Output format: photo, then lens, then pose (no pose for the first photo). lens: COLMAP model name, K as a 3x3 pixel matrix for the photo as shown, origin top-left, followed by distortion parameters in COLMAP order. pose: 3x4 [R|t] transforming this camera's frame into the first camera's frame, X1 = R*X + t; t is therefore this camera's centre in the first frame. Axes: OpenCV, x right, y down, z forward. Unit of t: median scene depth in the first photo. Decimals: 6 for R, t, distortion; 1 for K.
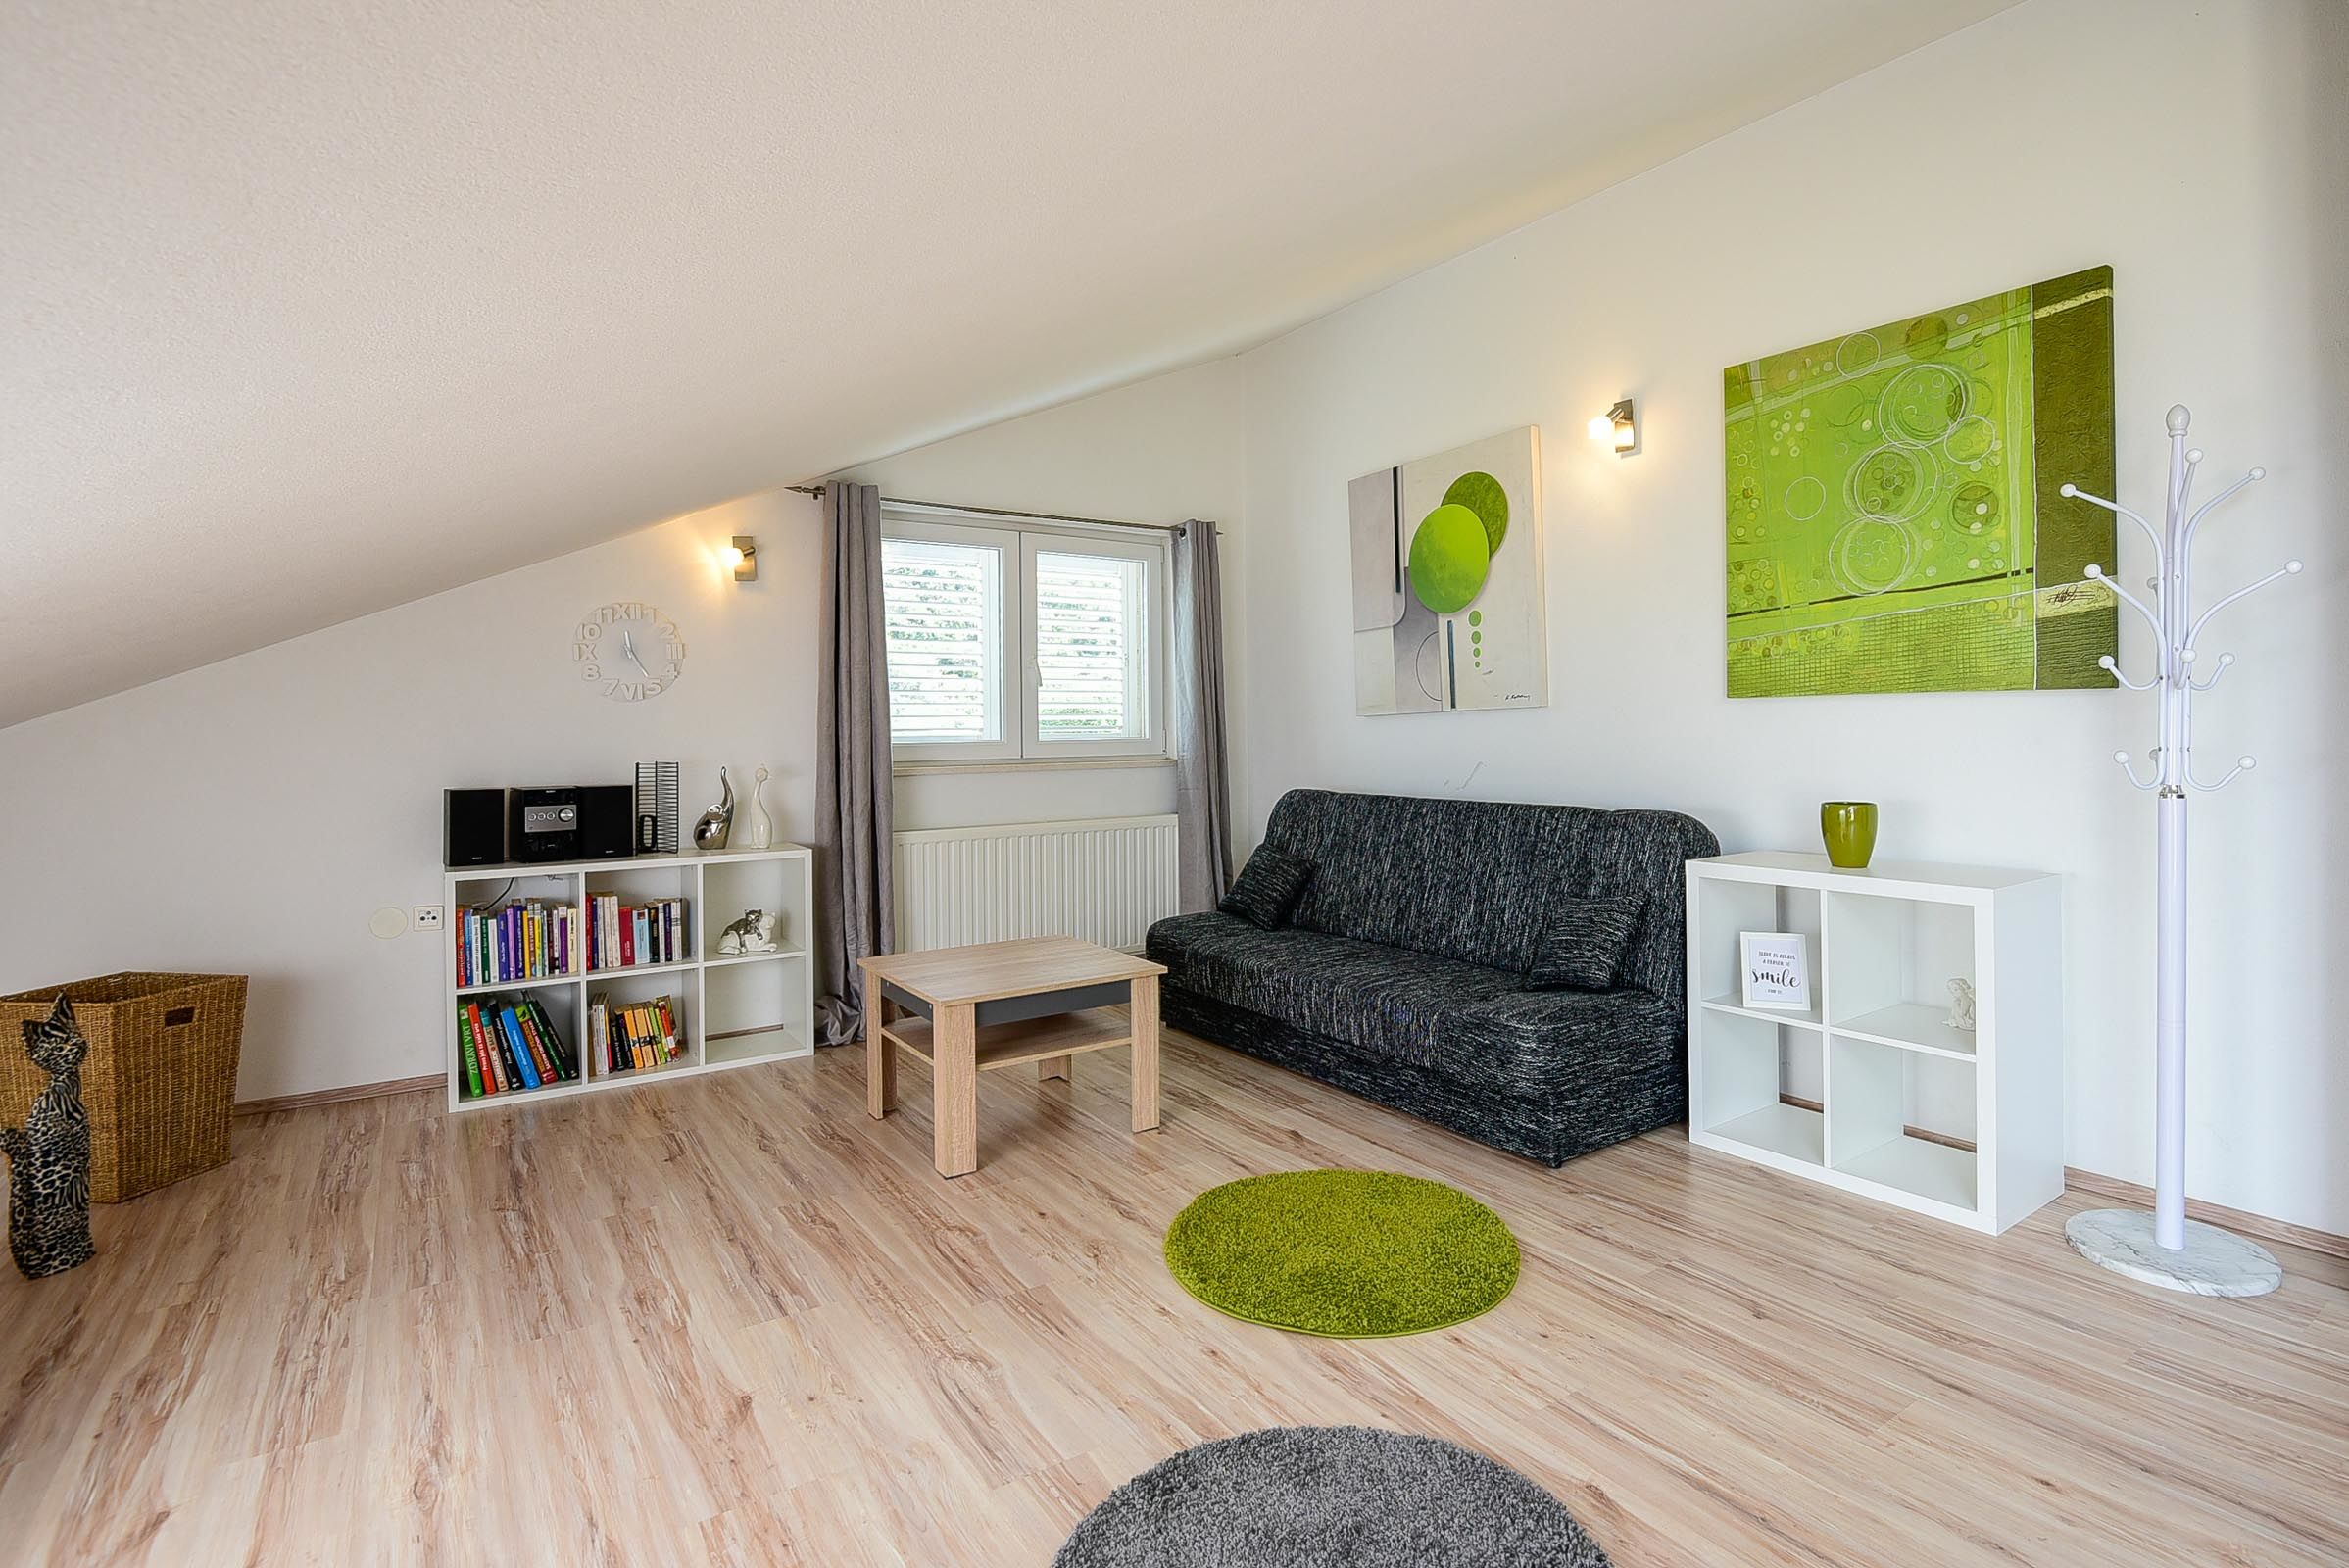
lens RADIAL K [[1123.9, 0, 1225.5], [0, 1123.9, 723.3], [0, 0, 1]] dist [-0.008253, -0.005715]
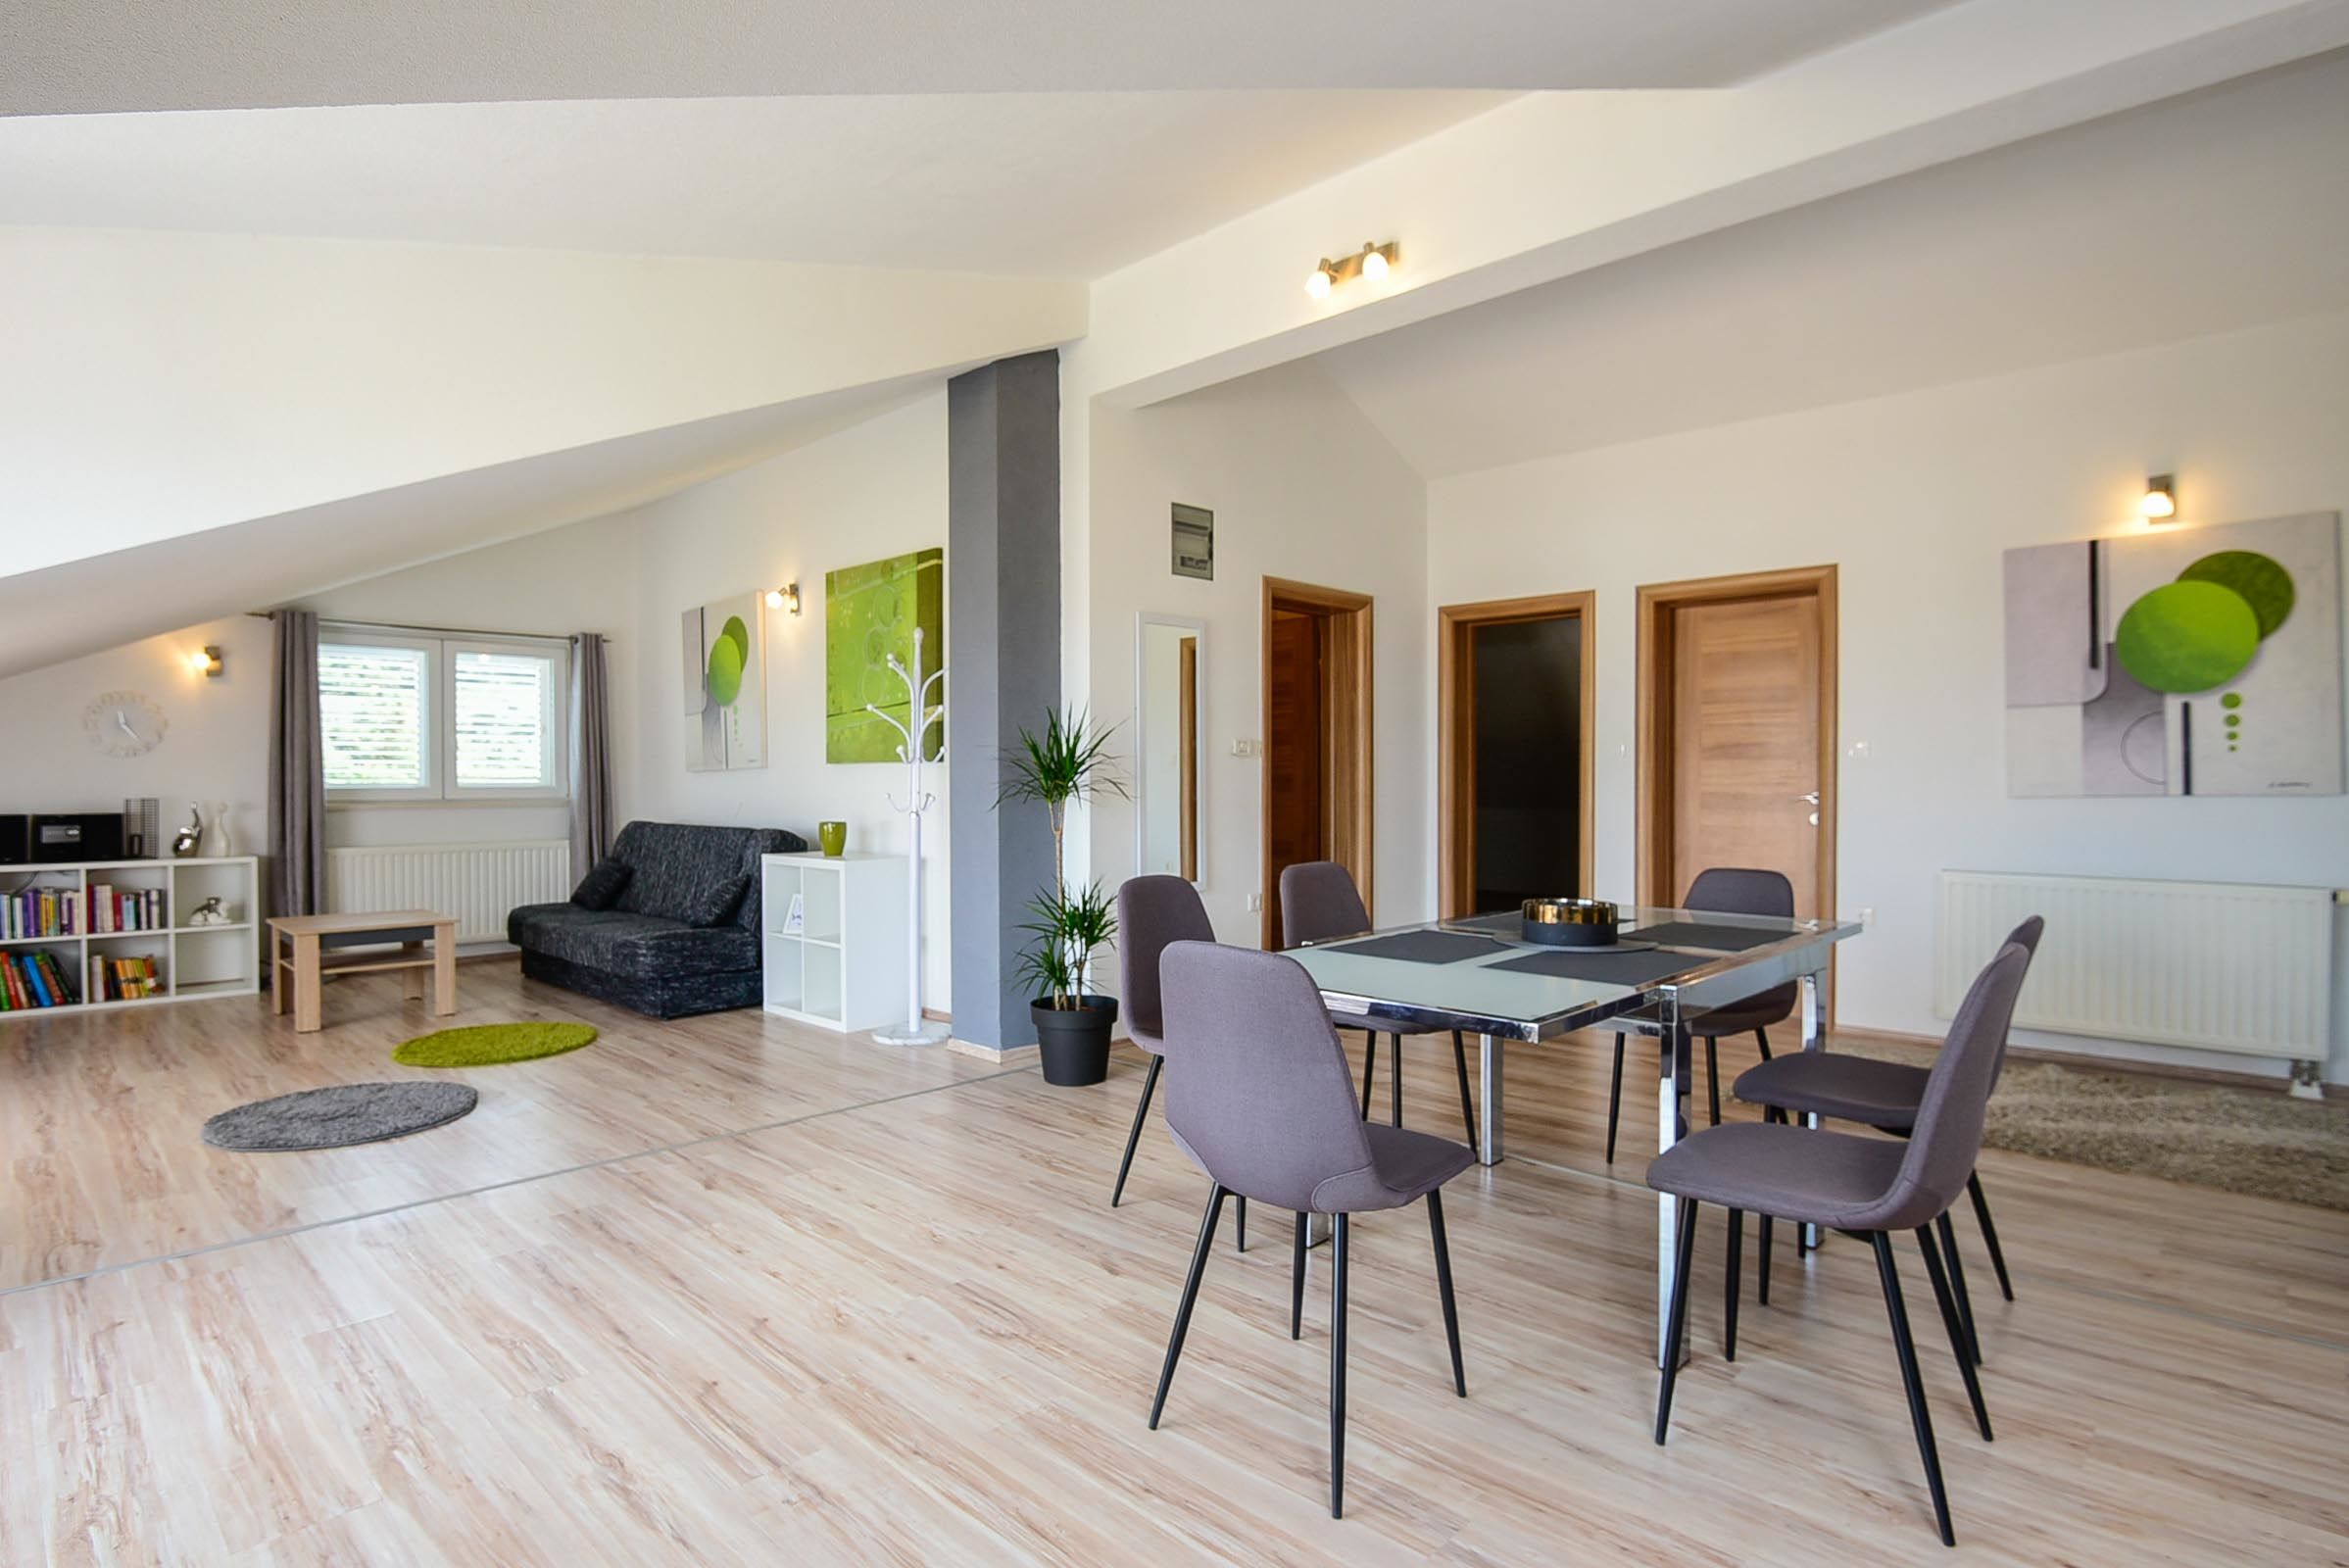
lens RADIAL K [[1183.5, 0, 1157.3], [0, 1183.5, 788.3], [0, 0, 1]] dist [-0.011352, -0.007568]
pose [[0.985053, 0.007554, 0.172087, 0.563841], [-0.009282, 0.999914, 0.009237, -0.006169], [-0.172002, -0.010696, 0.985038, -0.777225]]
